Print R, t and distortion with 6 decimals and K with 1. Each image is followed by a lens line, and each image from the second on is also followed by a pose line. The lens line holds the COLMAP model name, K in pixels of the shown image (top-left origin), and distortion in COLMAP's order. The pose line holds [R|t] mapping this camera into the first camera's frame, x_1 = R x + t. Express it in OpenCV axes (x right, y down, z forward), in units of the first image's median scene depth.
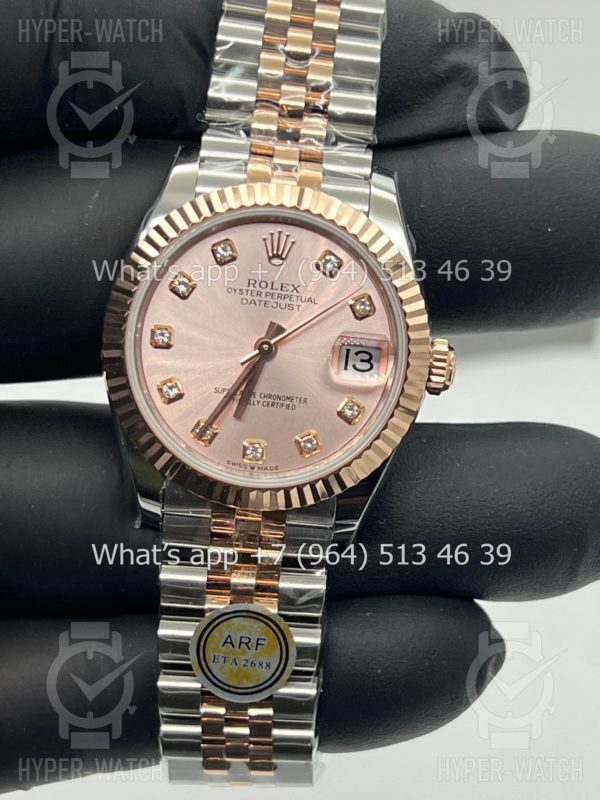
lens RADIAL K [[1795.7, 0, 300.0], [0, 1795.7, 400.0], [0, 0, 1]] dist [-0.062197, 0.000522]
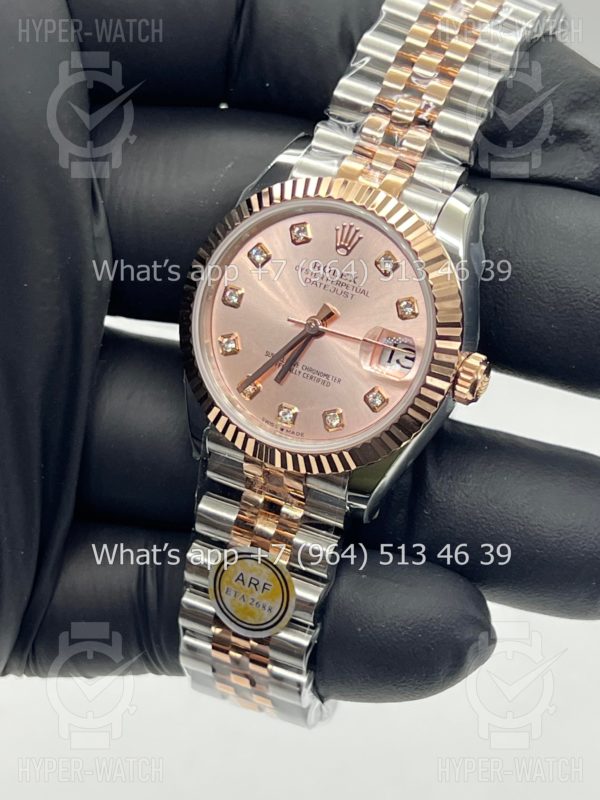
lens RADIAL K [[1795.7, 0, 300.0], [0, 1795.7, 400.0], [0, 0, 1]] dist [-0.062197, 0.000522]
pose [[0.925629, 0.231002, -0.299748, 0.305921], [-0.226216, 0.972737, 0.051085, -0.038042], [0.303377, 0.020522, 0.952650, -0.052815]]
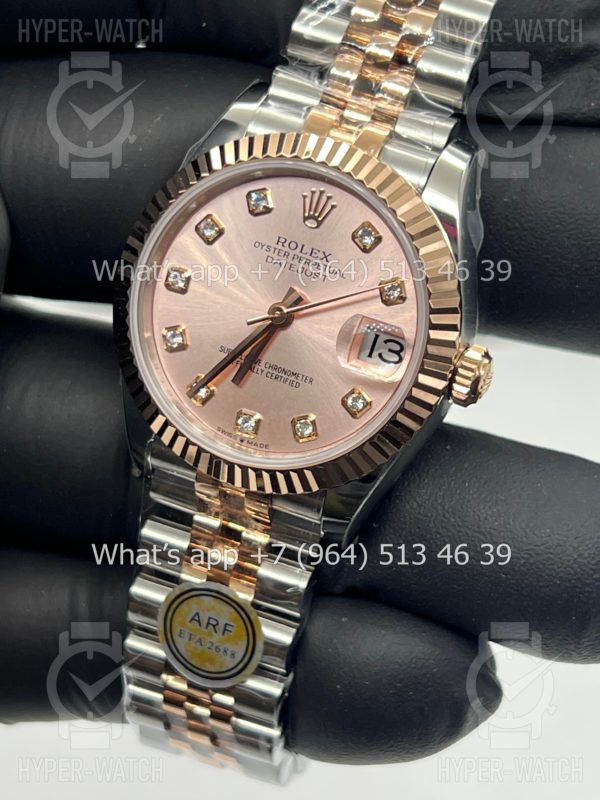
lens RADIAL K [[1795.7, 0, 300.0], [0, 1795.7, 400.0], [0, 0, 1]] dist [-0.062197, 0.000522]
pose [[0.941245, 0.216545, -0.259163, 0.228579], [-0.204944, 0.976172, 0.071317, -0.052248], [0.268431, -0.014012, 0.963197, 0.126033]]
